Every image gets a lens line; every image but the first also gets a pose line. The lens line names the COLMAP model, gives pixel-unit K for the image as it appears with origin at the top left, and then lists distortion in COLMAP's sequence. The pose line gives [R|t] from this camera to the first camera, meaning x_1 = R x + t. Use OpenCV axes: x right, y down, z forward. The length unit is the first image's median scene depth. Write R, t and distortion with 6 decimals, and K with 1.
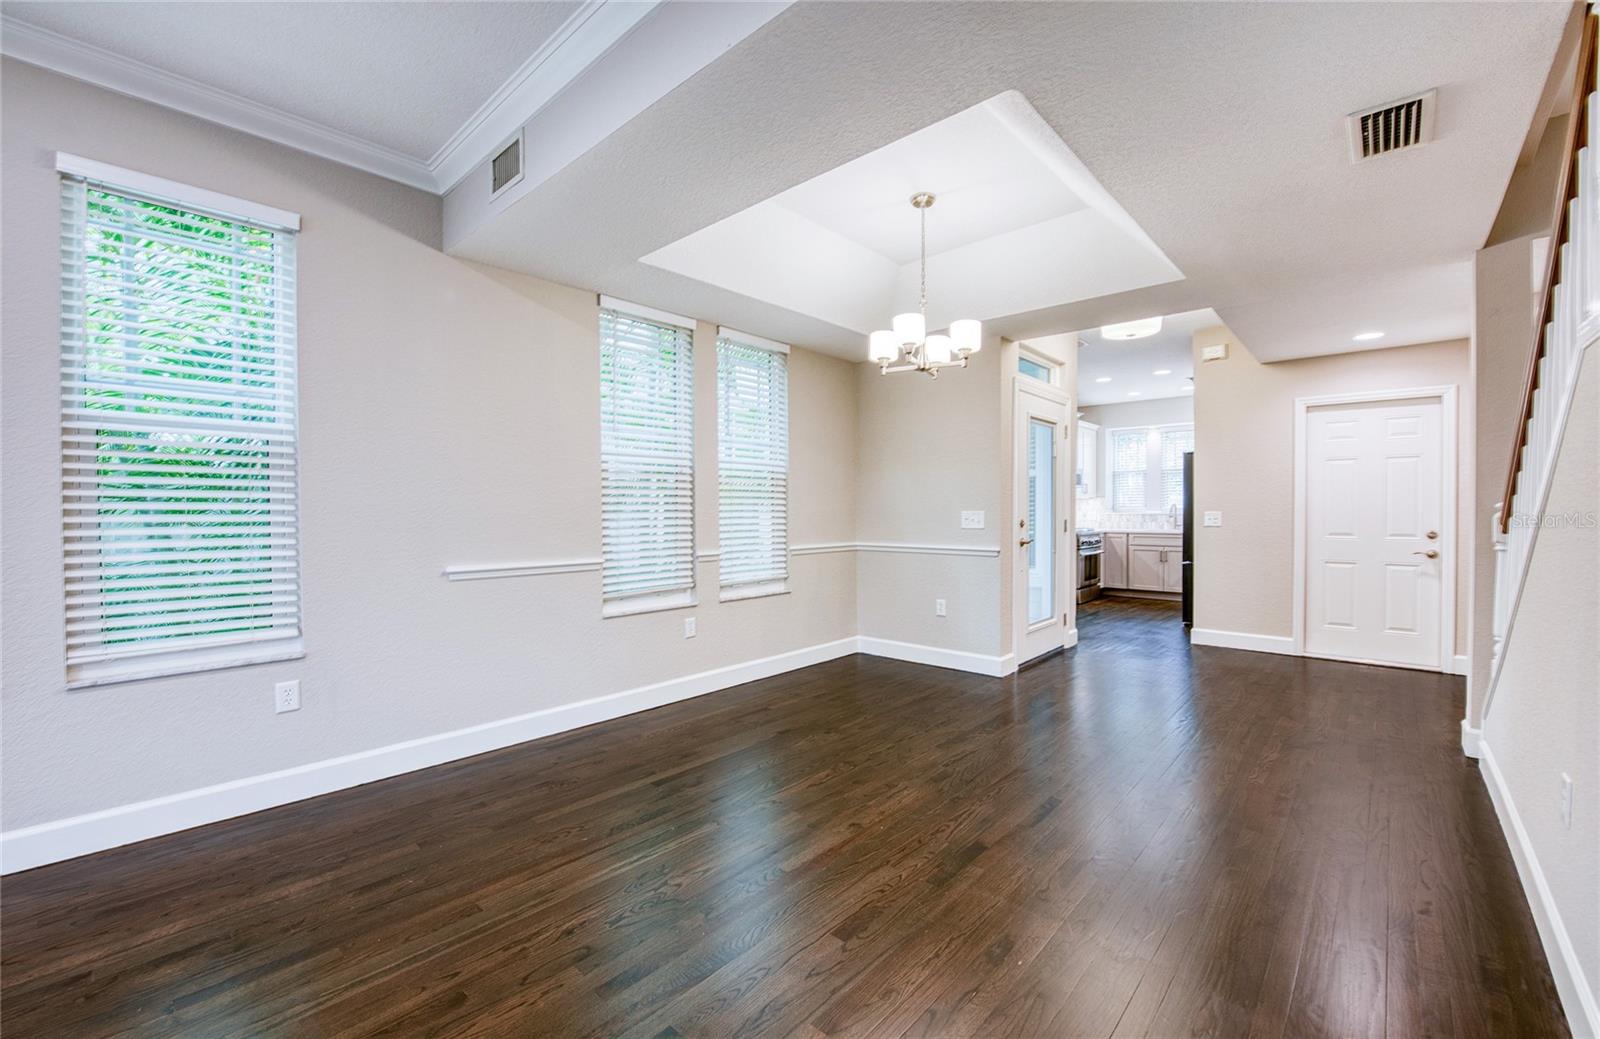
lens RADIAL K [[696.5, 0, 808.0], [0, 696.5, 516.8], [0, 0, 1]] dist [0.001079, -0.000120]
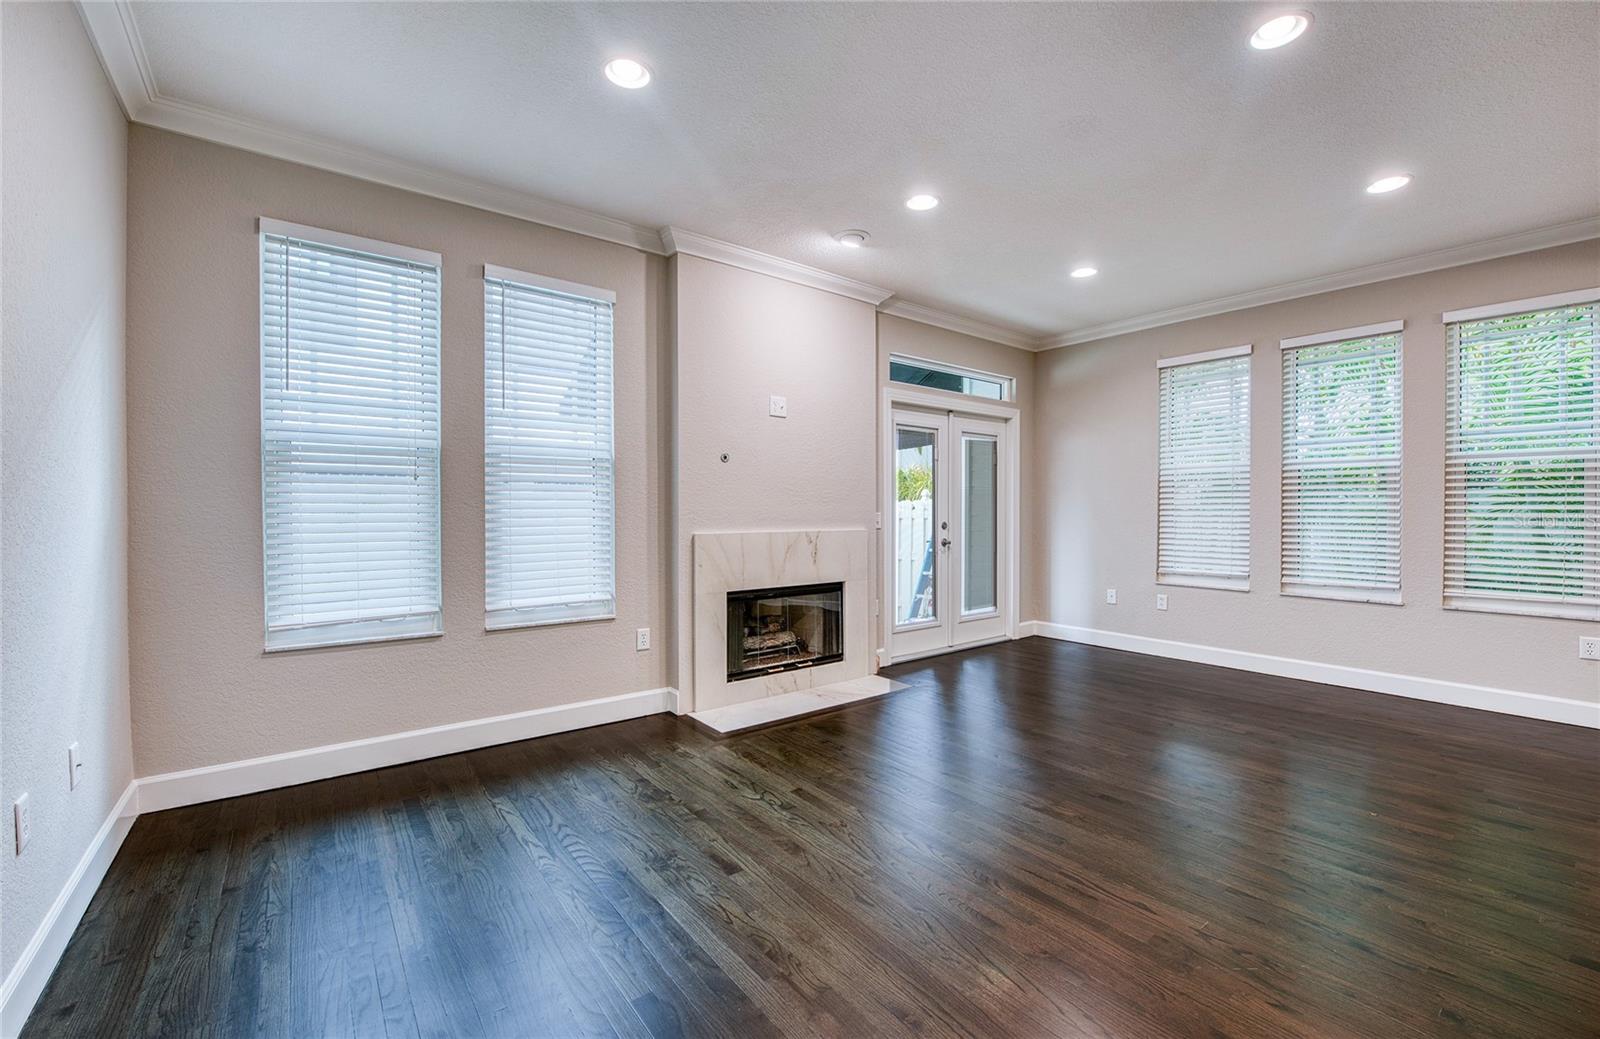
lens RADIAL K [[656.9, 0, 782.9], [0, 656.9, 514.2], [0, 0, 1]] dist [-0.014925, -0.002698]
pose [[-0.165803, 0.009947, -0.986109, 0.852901], [-0.009456, 0.999887, 0.011676, -0.001915], [0.986114, 0.011260, -0.165691, -0.407927]]
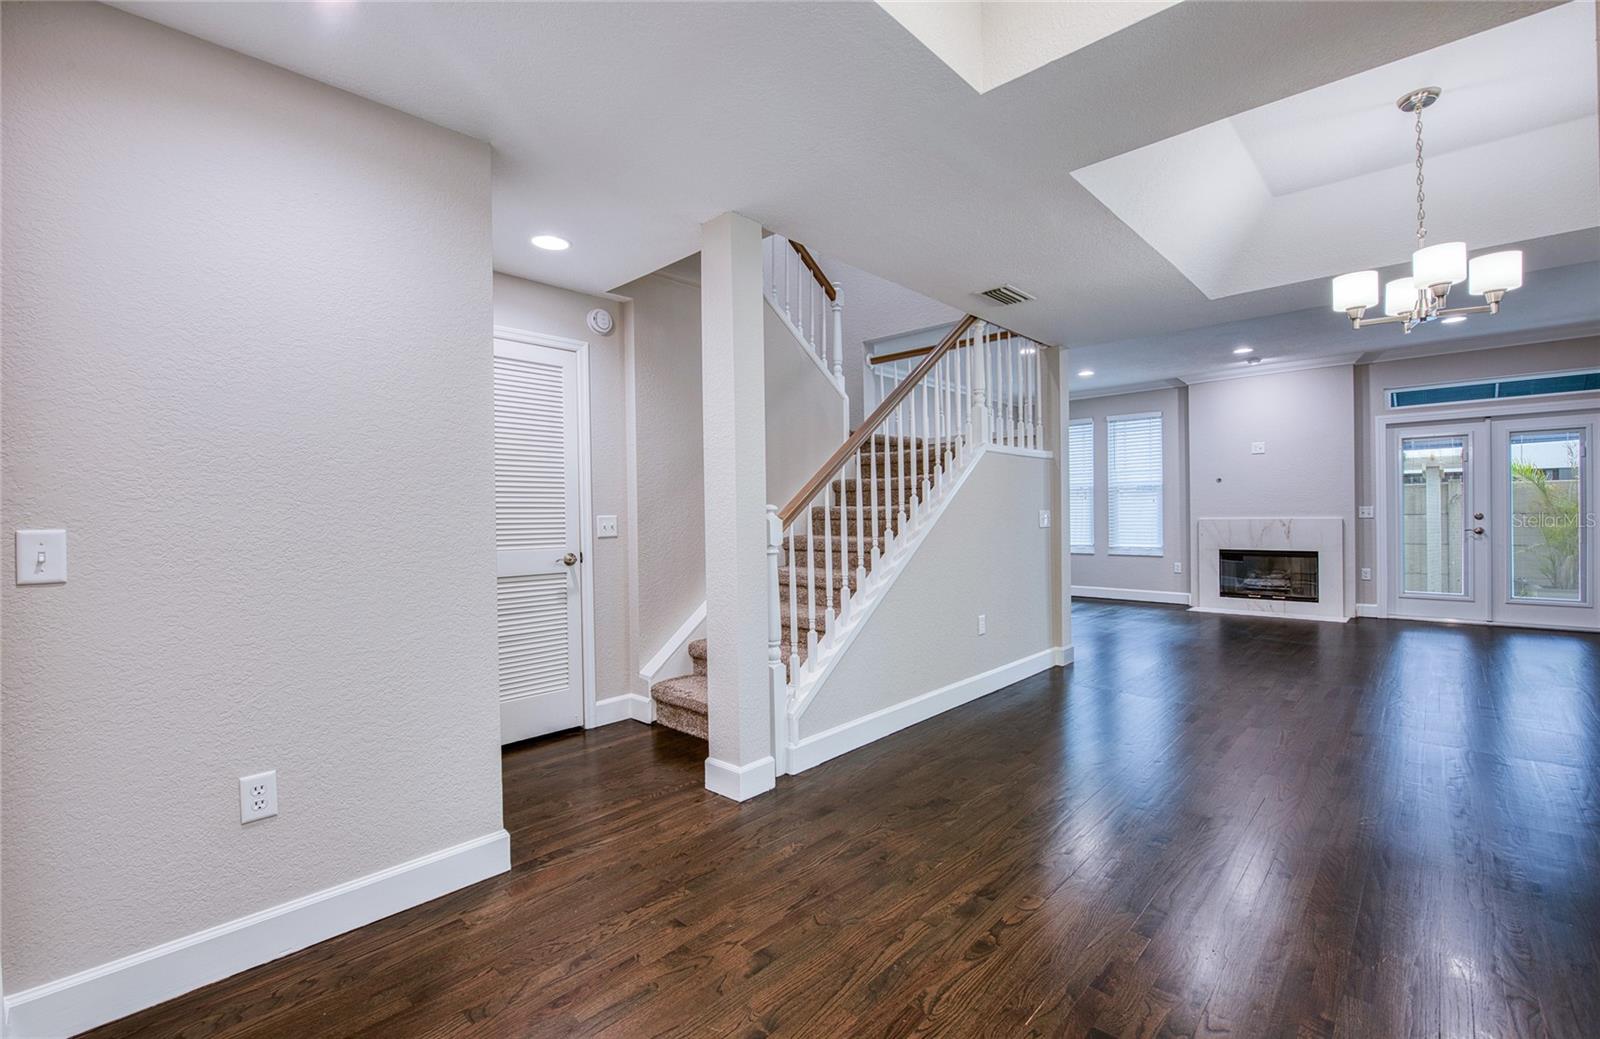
lens RADIAL K [[656.9, 0, 820.8], [0, 656.9, 520.0], [0, 0, 1]] dist [-0.014925, -0.002698]
pose [[-0.999479, 0.016640, 0.027668, 1.109939], [0.017115, 0.999709, 0.016995, -0.017033], [-0.027377, 0.017460, -0.999473, 2.438494]]
